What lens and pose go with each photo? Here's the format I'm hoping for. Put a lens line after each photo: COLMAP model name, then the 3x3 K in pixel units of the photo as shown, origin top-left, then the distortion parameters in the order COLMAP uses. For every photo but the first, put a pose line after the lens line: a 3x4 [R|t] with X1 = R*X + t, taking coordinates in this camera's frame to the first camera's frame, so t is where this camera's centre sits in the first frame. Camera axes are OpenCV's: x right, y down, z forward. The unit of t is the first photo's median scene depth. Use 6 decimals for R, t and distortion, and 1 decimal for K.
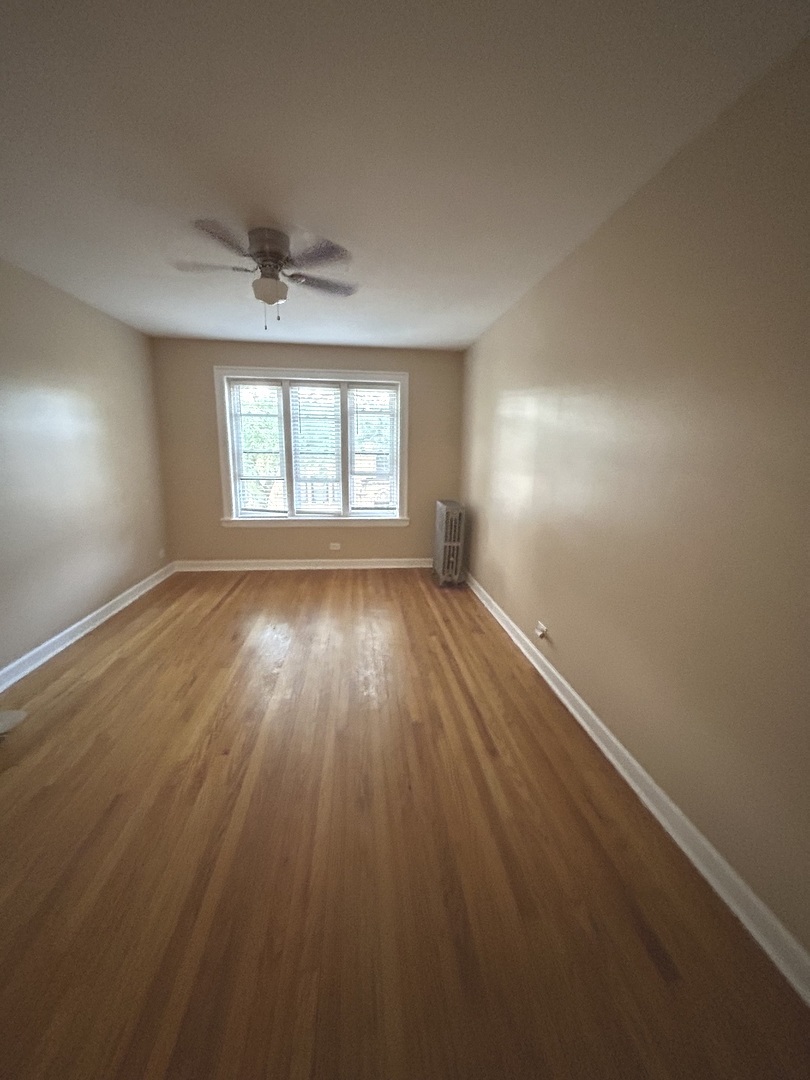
lens RADIAL K [[434.3, 0, 408.2], [0, 434.3, 533.6], [0, 0, 1]] dist [0.002341, 0.000080]
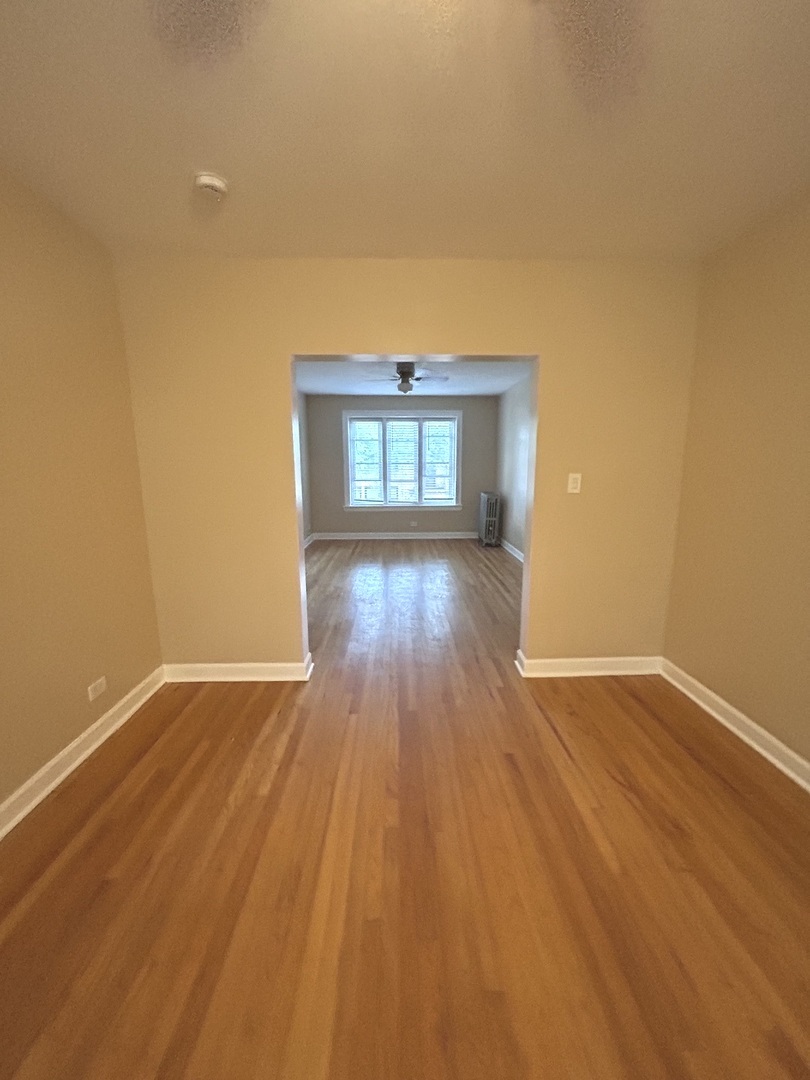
lens RADIAL K [[434.3, 0, 405.7], [0, 434.3, 540.0], [0, 0, 1]] dist [0.002341, 0.000080]
pose [[0.995153, -0.002717, -0.098304, -0.048821], [0.001404, 0.999909, -0.013419, 0.113469], [0.098331, 0.013215, 0.995066, -0.557964]]
